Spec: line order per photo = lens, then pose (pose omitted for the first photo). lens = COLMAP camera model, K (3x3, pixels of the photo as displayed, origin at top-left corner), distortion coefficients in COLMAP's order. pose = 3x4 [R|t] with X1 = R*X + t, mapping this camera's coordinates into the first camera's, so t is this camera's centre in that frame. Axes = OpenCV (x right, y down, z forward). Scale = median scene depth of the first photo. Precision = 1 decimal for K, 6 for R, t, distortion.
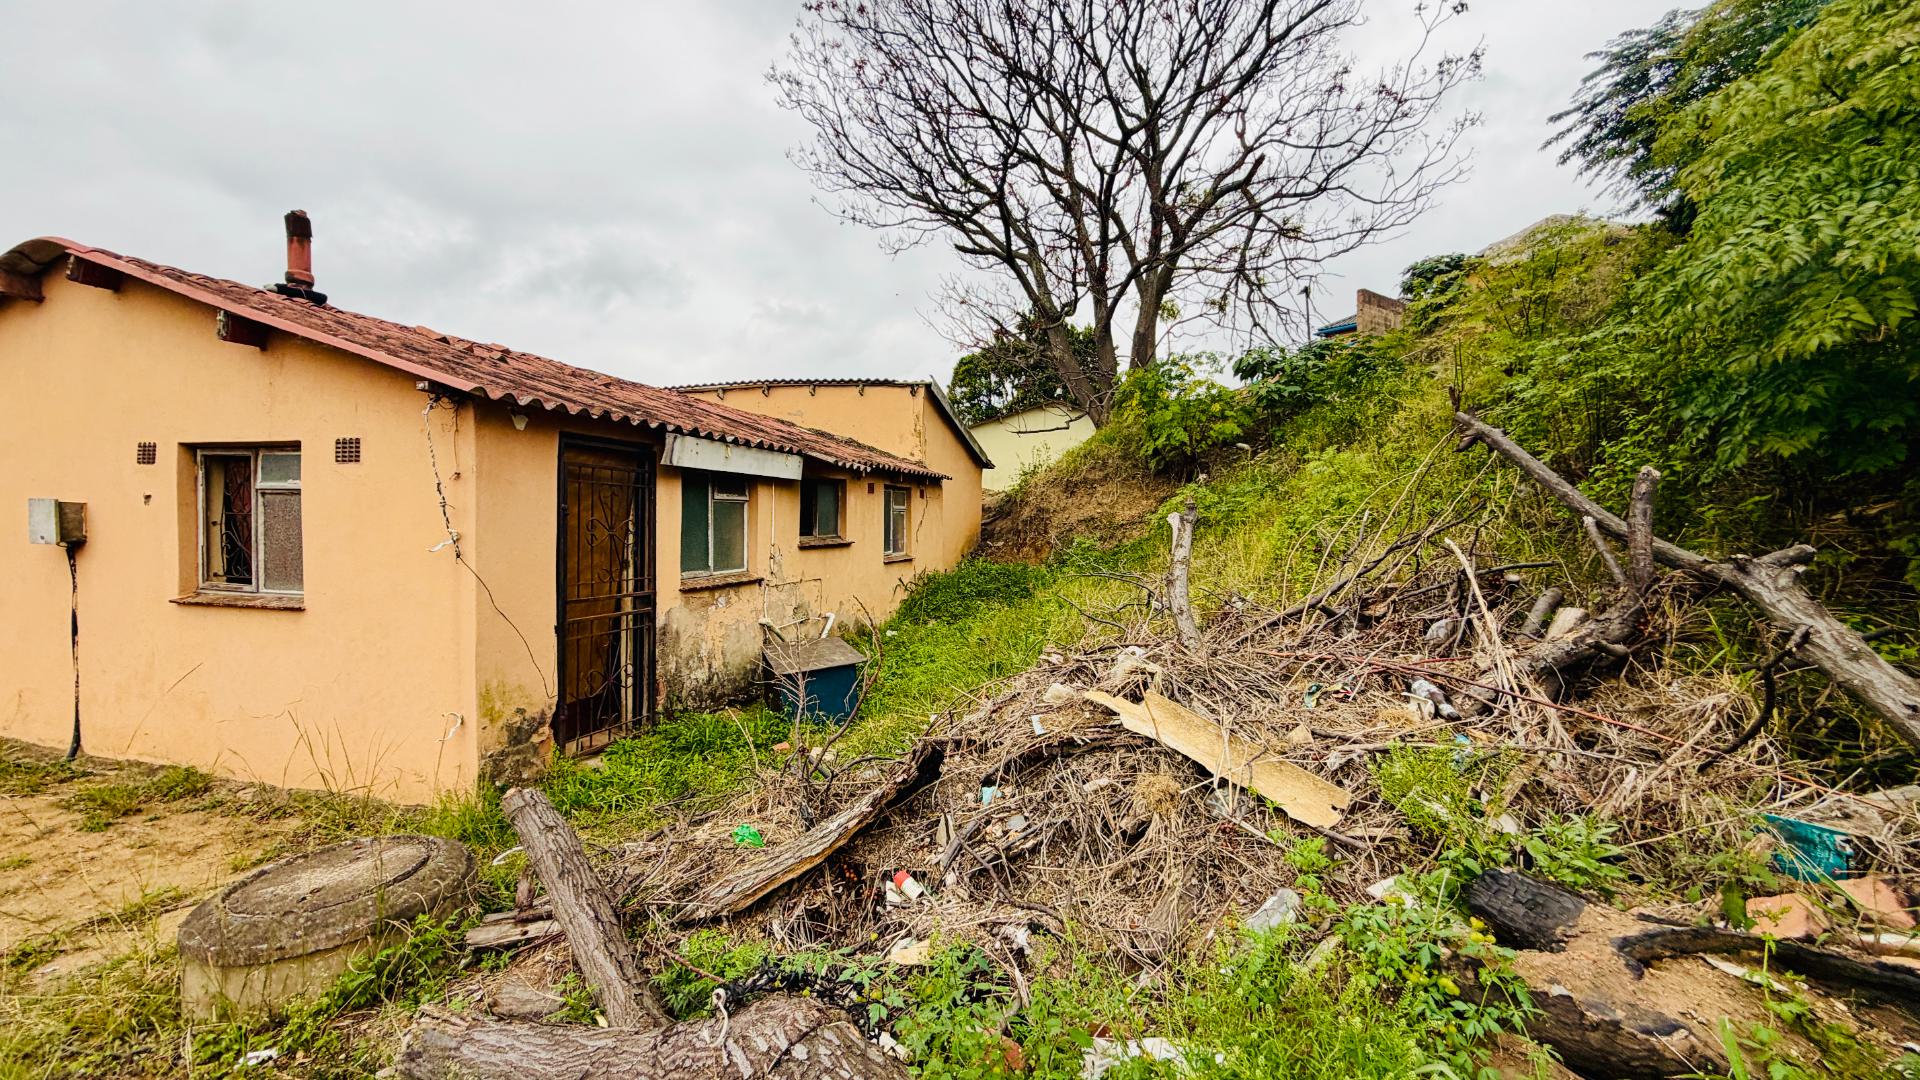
lens RADIAL K [[767.4, 0, 950.0], [0, 767.4, 533.6], [0, 0, 1]] dist [0.000671, -0.000032]
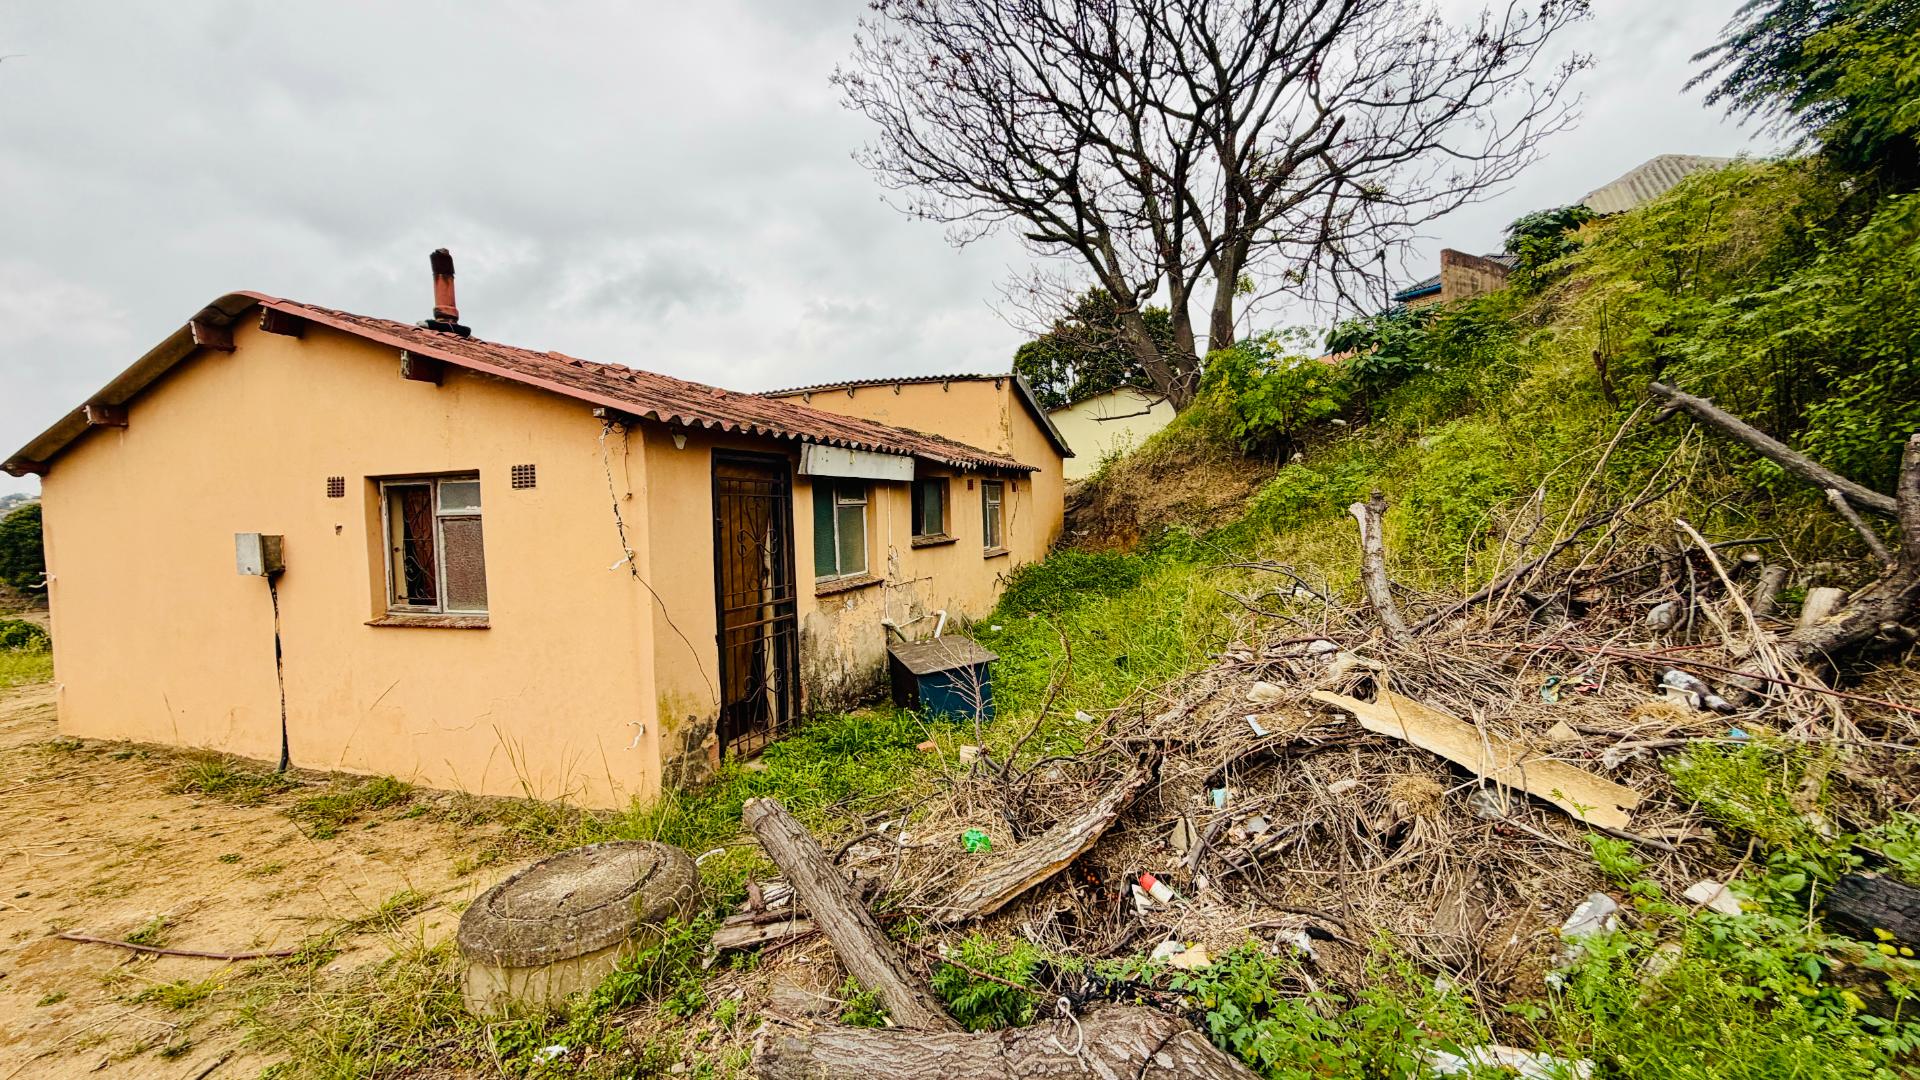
lens RADIAL K [[767.4, 0, 949.3], [0, 767.4, 534.1], [0, 0, 1]] dist [0.000671, -0.000032]
pose [[0.996428, -0.041440, -0.073584, -0.115813], [0.042491, 0.999015, 0.012767, -0.016417], [0.072983, -0.015848, 0.997207, -0.010410]]
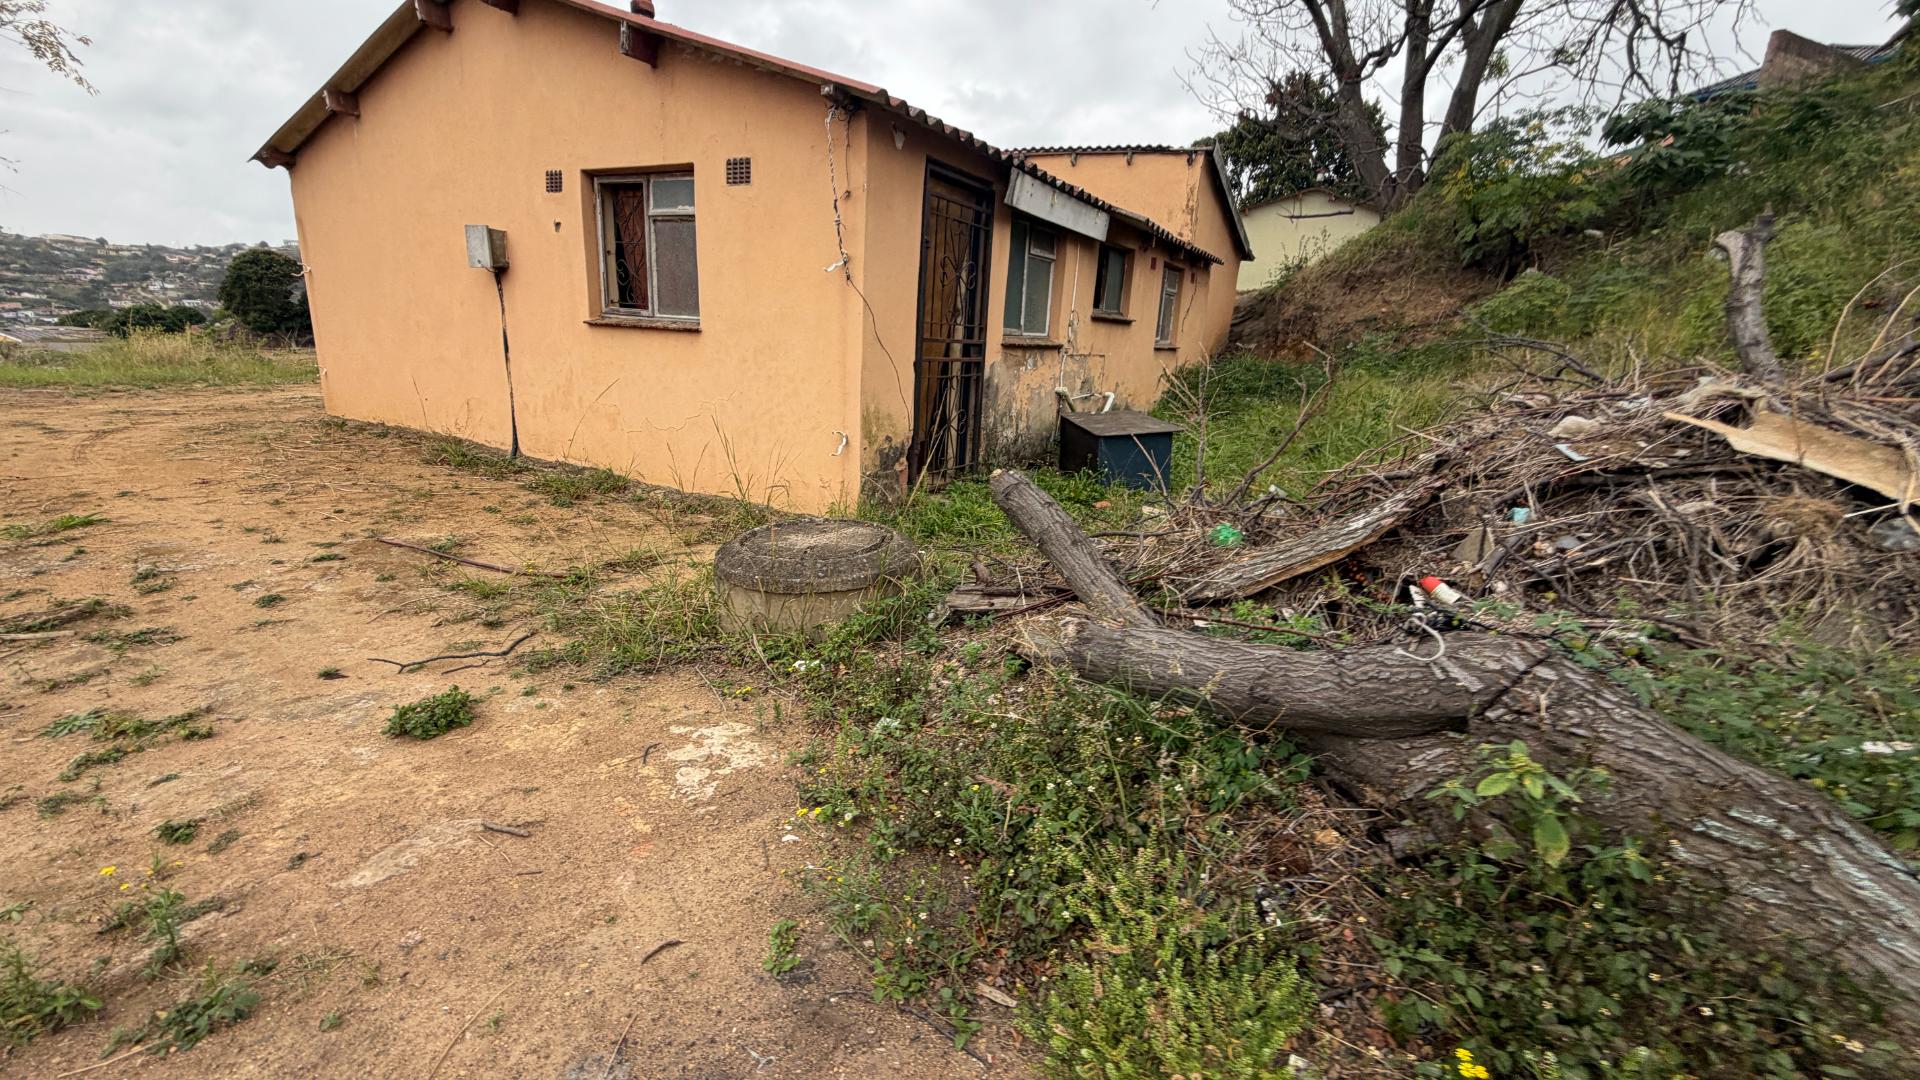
lens RADIAL K [[767.4, 0, 948.4], [0, 767.4, 533.8], [0, 0, 1]] dist [0.000671, -0.000032]
pose [[0.972370, 0.099715, -0.211075, -0.226398], [-0.047810, 0.970080, 0.238033, 0.095575], [0.228495, -0.221364, 0.948044, -0.014580]]
